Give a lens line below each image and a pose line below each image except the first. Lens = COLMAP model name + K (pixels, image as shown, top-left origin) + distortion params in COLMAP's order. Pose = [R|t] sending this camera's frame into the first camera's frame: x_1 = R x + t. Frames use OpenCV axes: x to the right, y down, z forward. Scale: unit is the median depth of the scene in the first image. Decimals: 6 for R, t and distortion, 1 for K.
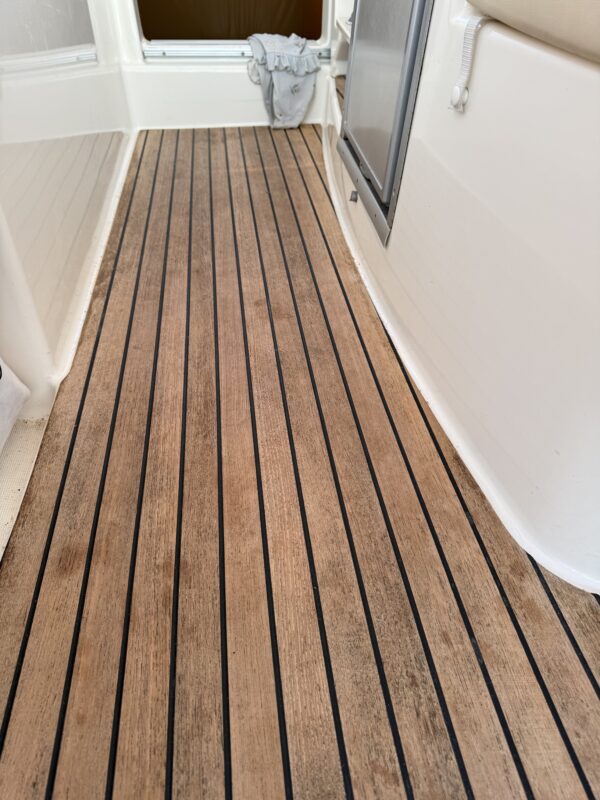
lens RADIAL K [[555.7, 0, 298.2], [0, 555.7, 398.6], [0, 0, 1]] dist [0.001868, 0.000855]
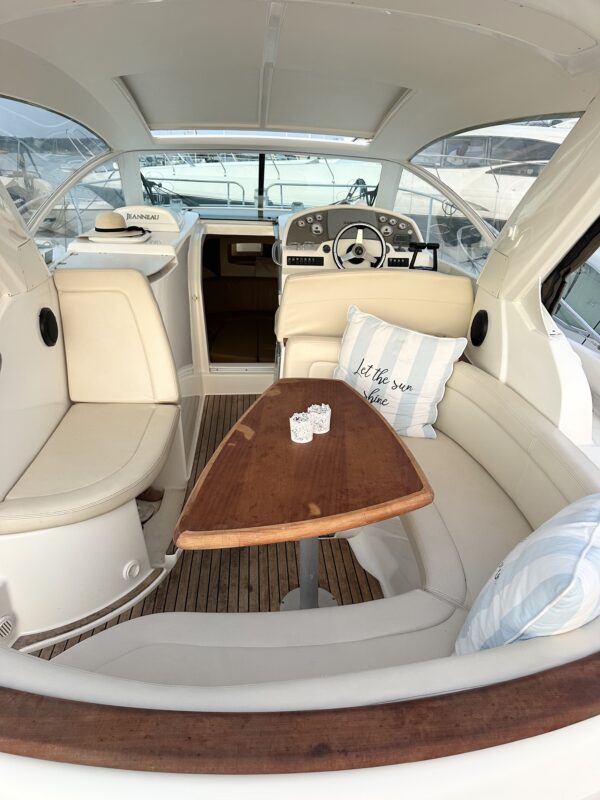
lens RADIAL K [[564.4, 0, 293.9], [0, 564.4, 399.1], [0, 0, 1]] dist [-0.007275, -0.020811]
pose [[0.997868, 0.030715, -0.057589, 0.325424], [-0.045622, 0.959235, -0.278904, 0.296603], [0.046675, 0.280937, 0.958591, -1.757273]]
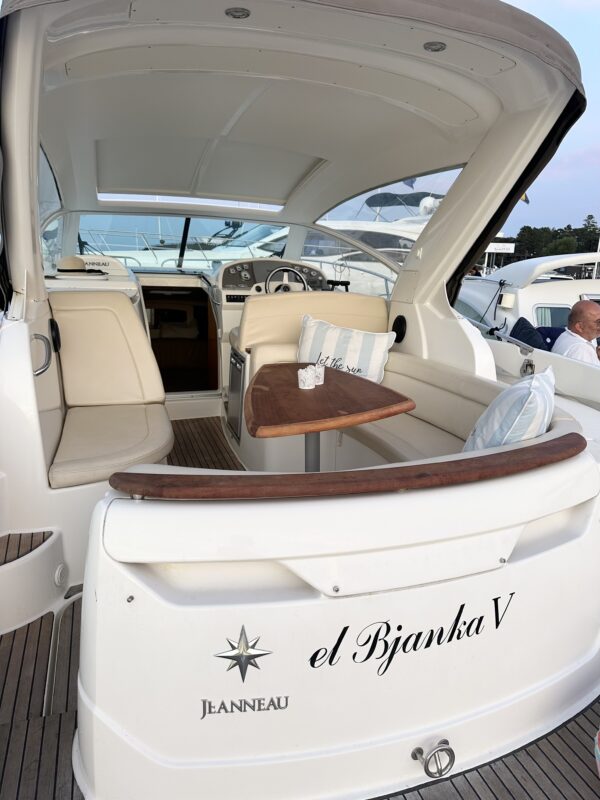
lens RADIAL K [[564.4, 0, 302.6], [0, 564.4, 404.4], [0, 0, 1]] dist [-0.007275, -0.020811]
pose [[0.978811, -0.041785, 0.200459, -0.146806], [0.123127, 0.902311, -0.413129, 0.842949], [-0.163614, 0.429057, 0.888336, -2.016376]]
